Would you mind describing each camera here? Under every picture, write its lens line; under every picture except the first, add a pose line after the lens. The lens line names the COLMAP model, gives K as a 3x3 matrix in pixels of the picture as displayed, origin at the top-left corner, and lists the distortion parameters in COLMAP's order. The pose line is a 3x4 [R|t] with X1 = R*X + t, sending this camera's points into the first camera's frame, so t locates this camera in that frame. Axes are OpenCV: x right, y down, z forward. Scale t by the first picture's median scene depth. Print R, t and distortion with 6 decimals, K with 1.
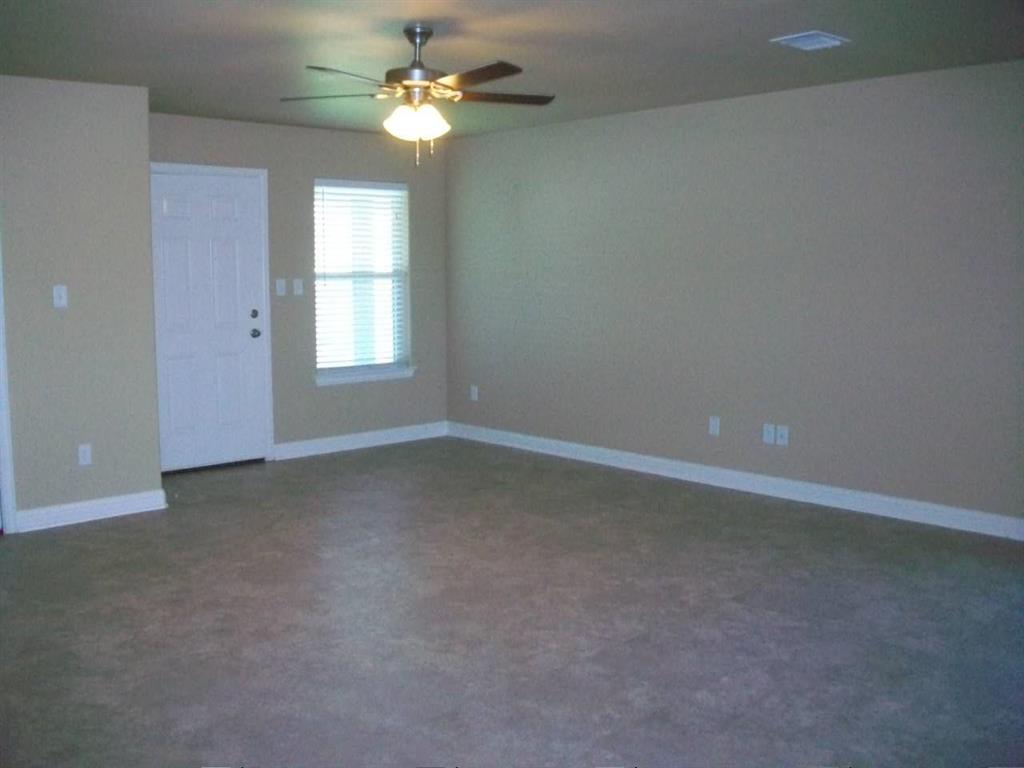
lens RADIAL K [[970.5, 0, 511.6], [0, 970.5, 382.2], [0, 0, 1]] dist [-0.064938, 0.000000]
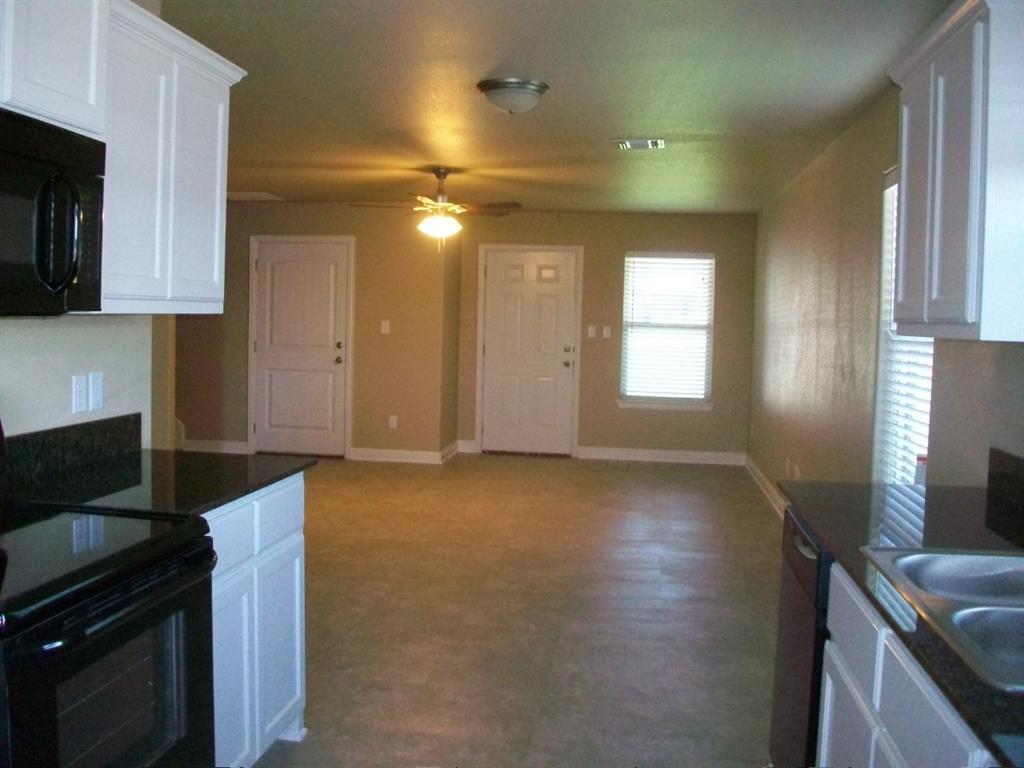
lens RADIAL K [[970.5, 0, 510.3], [0, 970.5, 381.8], [0, 0, 1]] dist [-0.064938, 0.000000]
pose [[0.662967, 0.072751, -0.745106, 0.702393], [-0.118150, 0.992962, -0.008174, -0.003065], [0.739267, 0.093453, 0.666896, 0.007721]]
